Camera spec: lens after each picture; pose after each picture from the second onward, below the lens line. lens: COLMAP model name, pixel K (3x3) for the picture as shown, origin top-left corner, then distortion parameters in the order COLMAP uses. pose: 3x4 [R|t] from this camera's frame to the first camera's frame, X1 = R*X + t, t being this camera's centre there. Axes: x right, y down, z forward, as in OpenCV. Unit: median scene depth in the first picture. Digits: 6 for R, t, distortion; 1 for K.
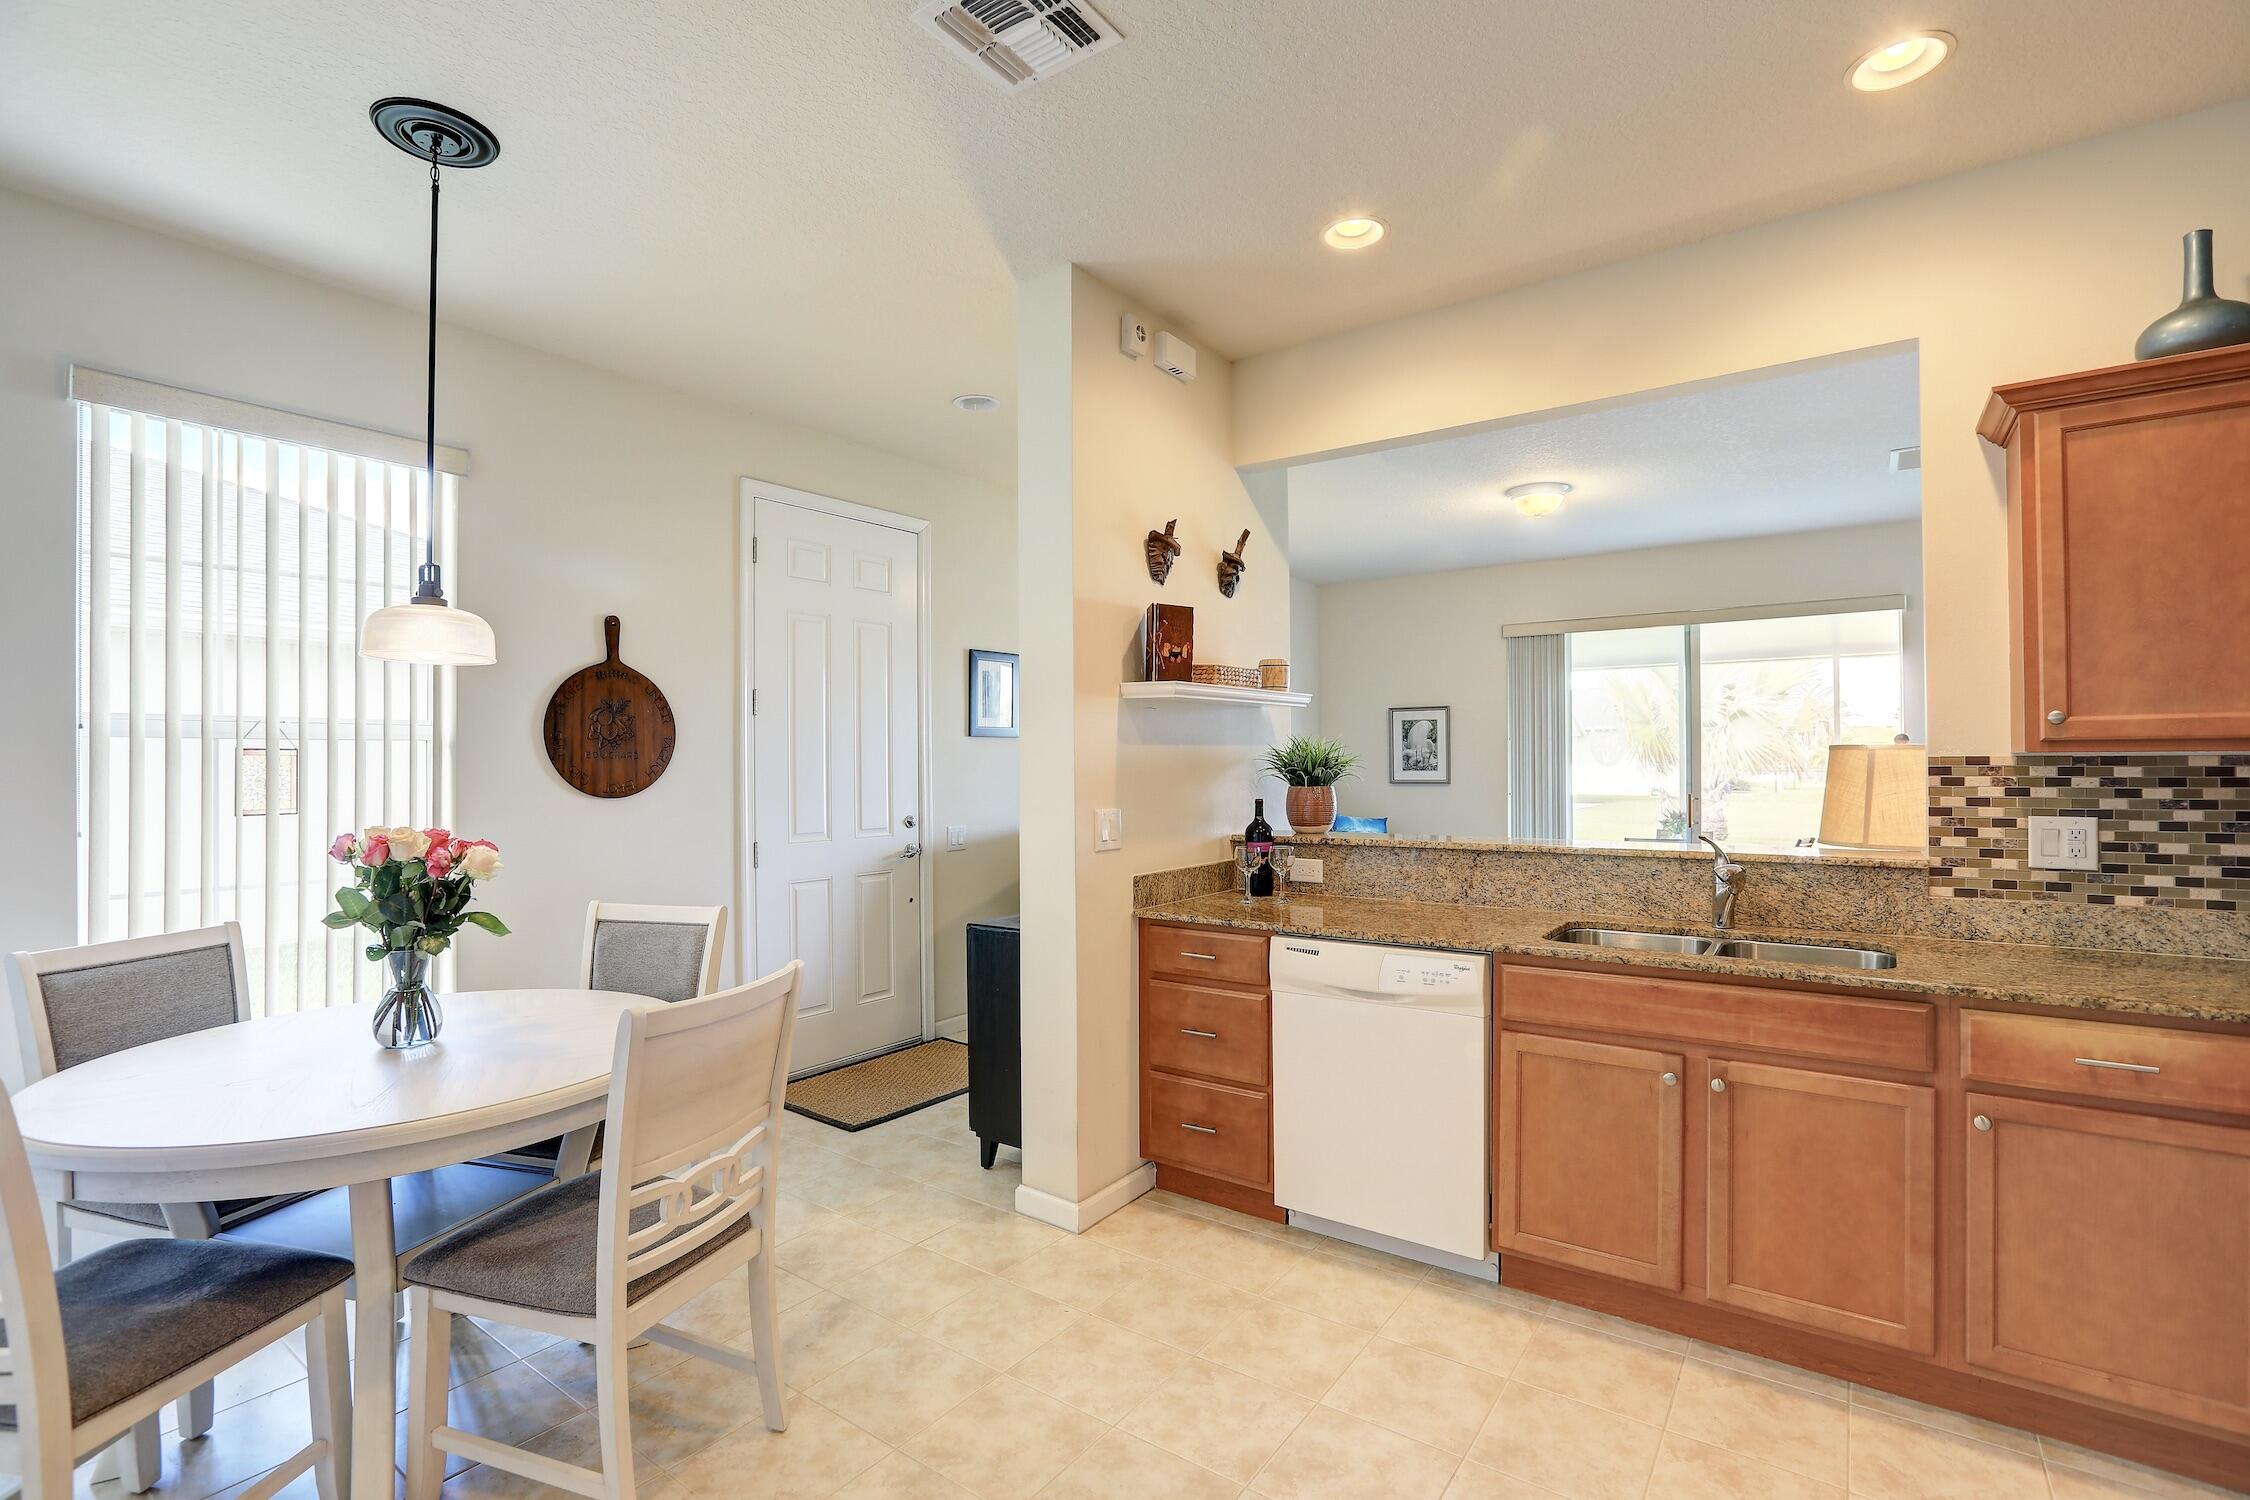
lens RADIAL K [[1063.2, 0, 1147.3], [0, 1063.2, 745.4], [0, 0, 1]] dist [-0.025428, 0.009564]
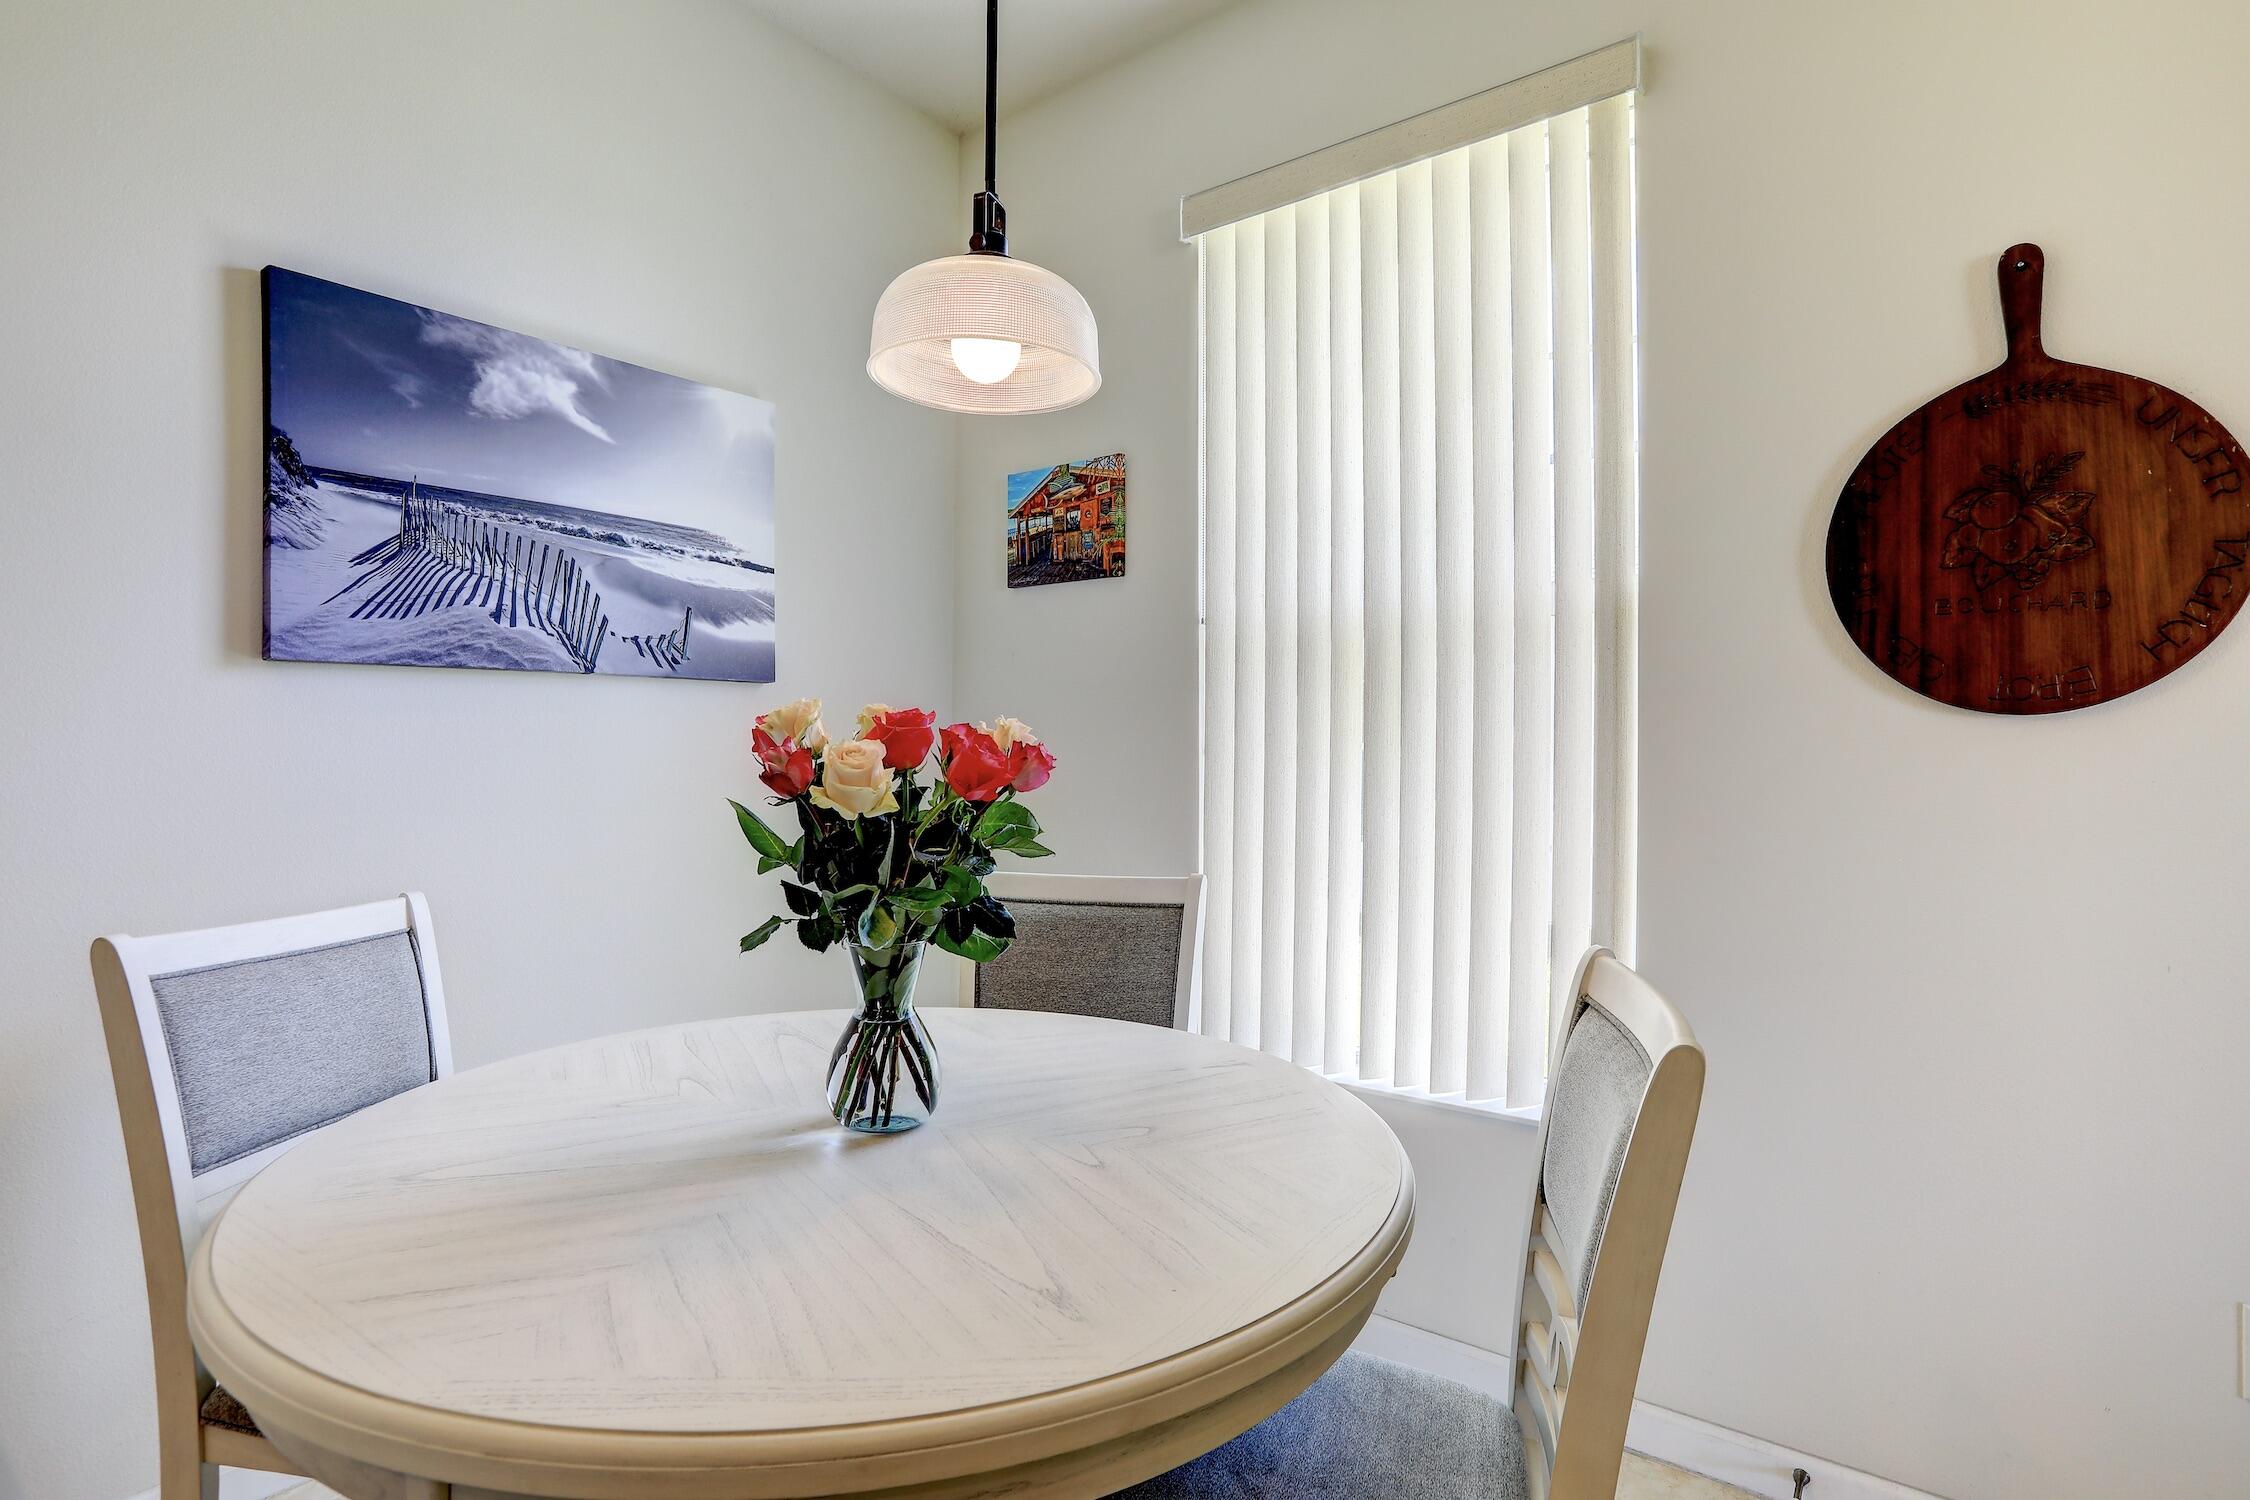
lens RADIAL K [[1114.0, 0, 1112.1], [0, 1114.0, 735.9], [0, 0, 1]] dist [-0.028920, 0.008869]
pose [[-0.042308, -0.014185, -0.999004, -0.122490], [0.007371, 0.999868, -0.014509, 0.083947], [0.999077, -0.007978, -0.042198, 0.926523]]
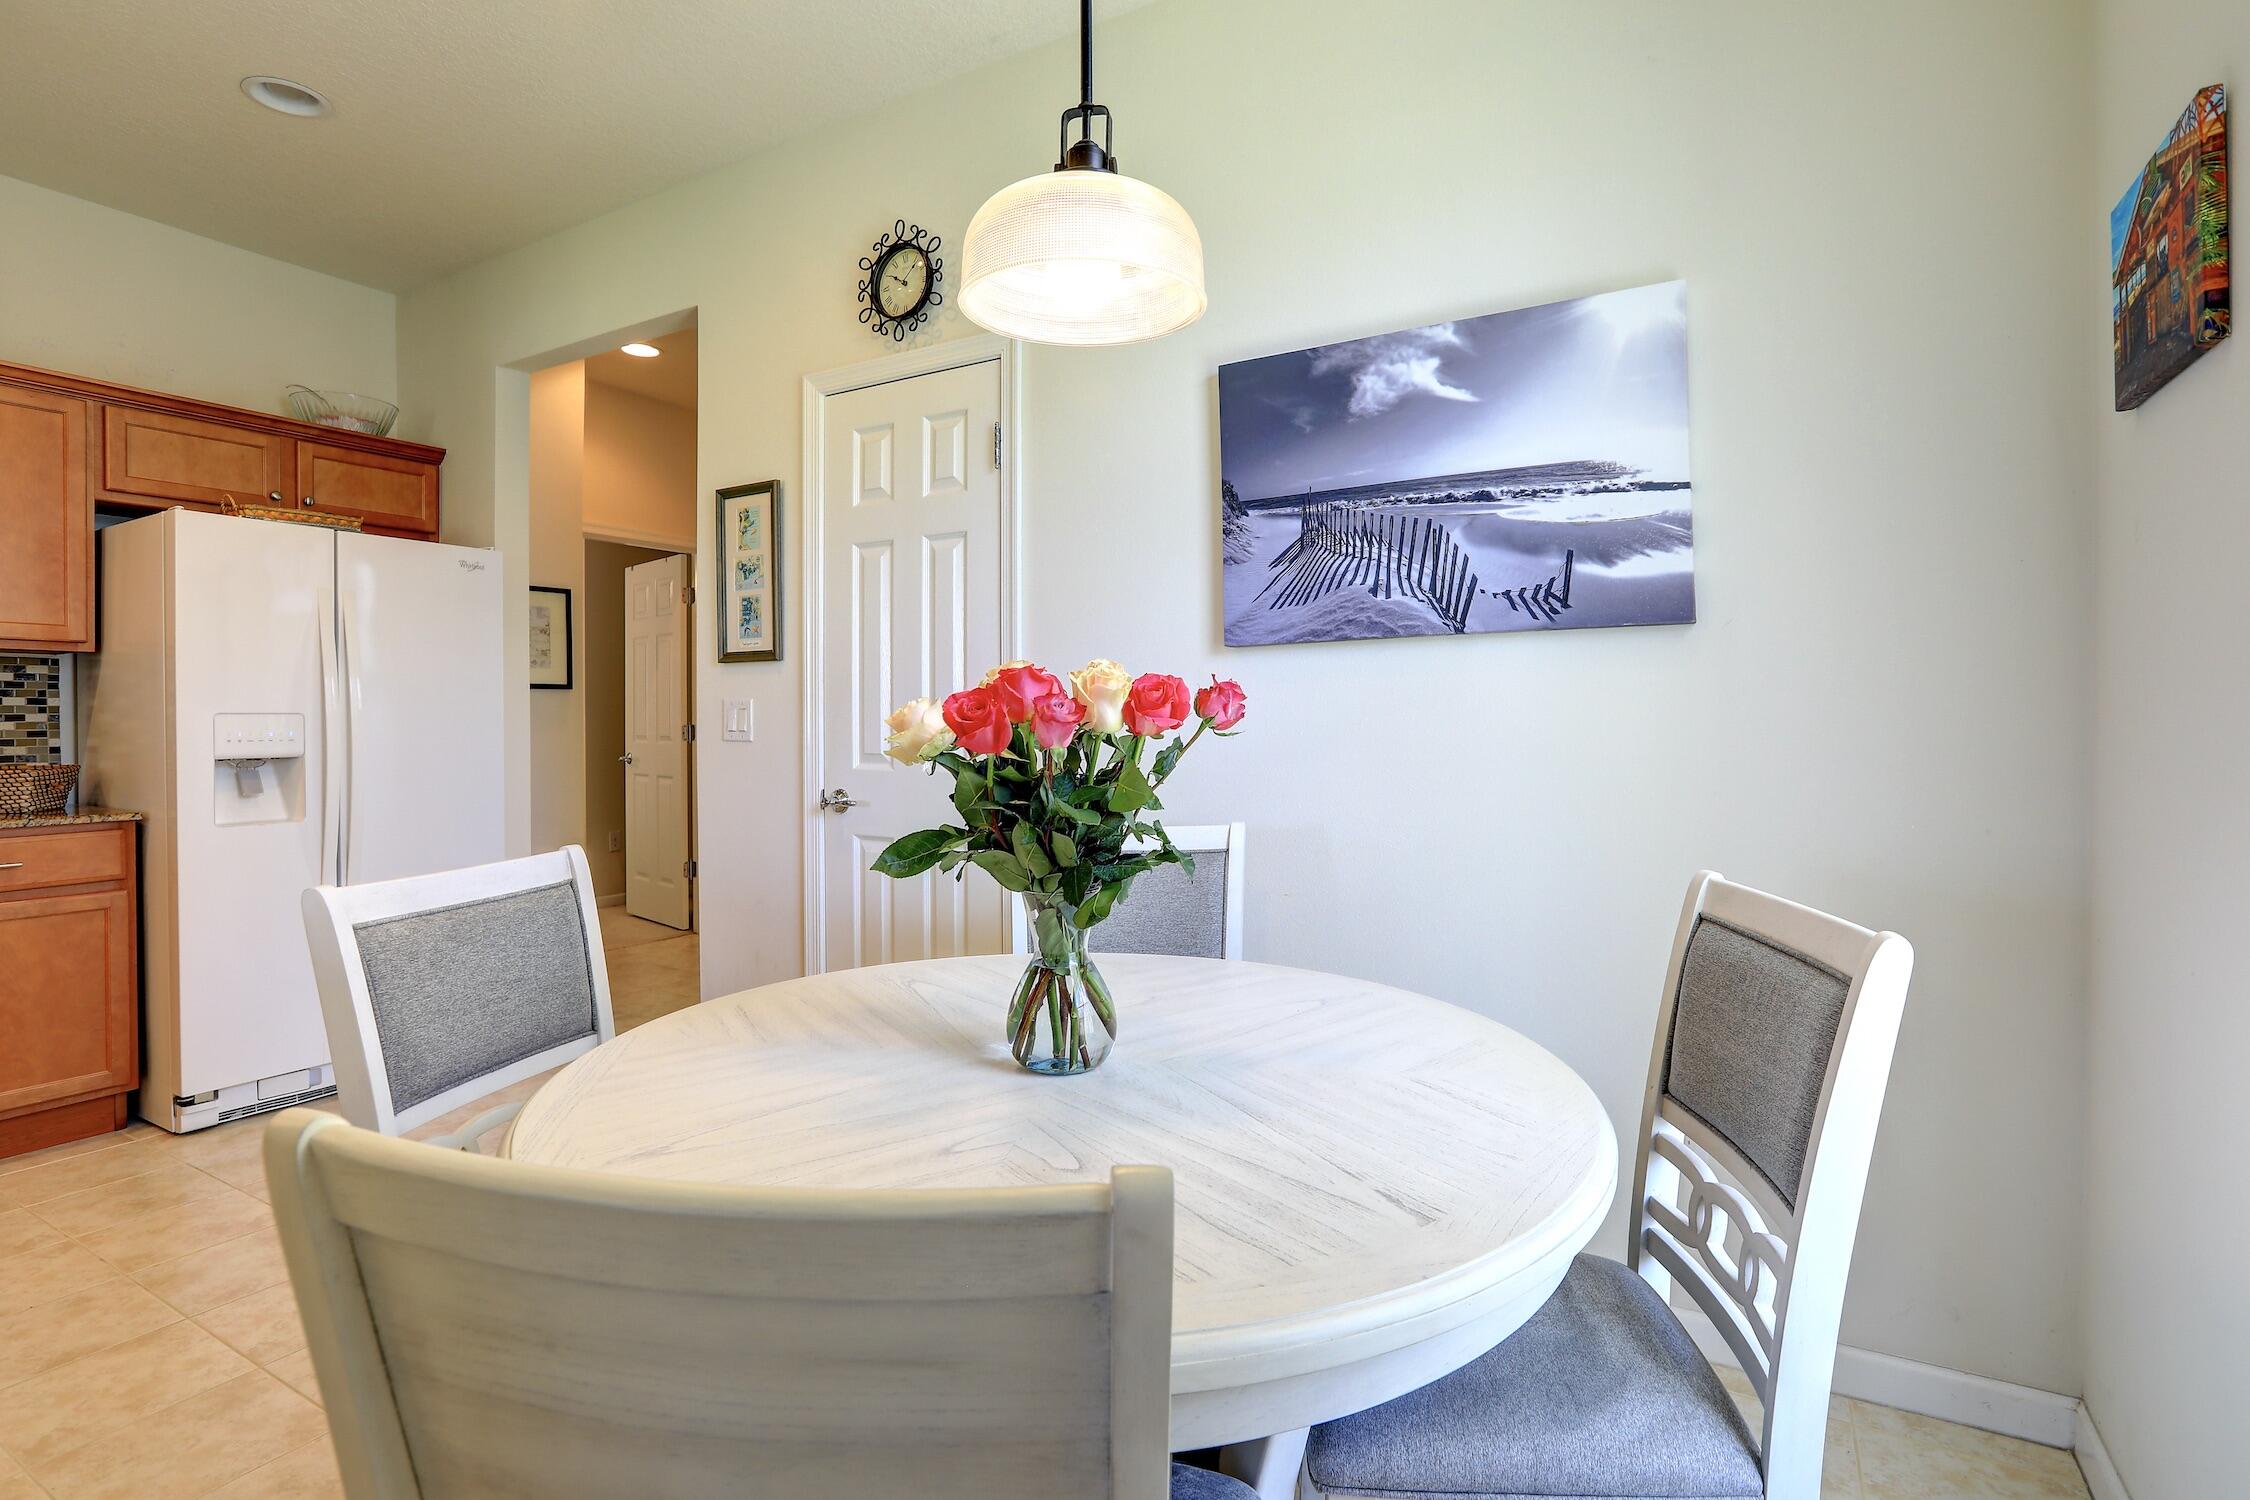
lens RADIAL K [[1114.0, 0, 1120.3], [0, 1114.0, 700.6], [0, 0, 1]] dist [-0.028920, 0.008869]
pose [[-0.995431, 0.003558, -0.095413, -0.532555], [0.006154, 0.999619, -0.026925, 0.093301], [0.095281, -0.027389, -0.995074, 1.268914]]
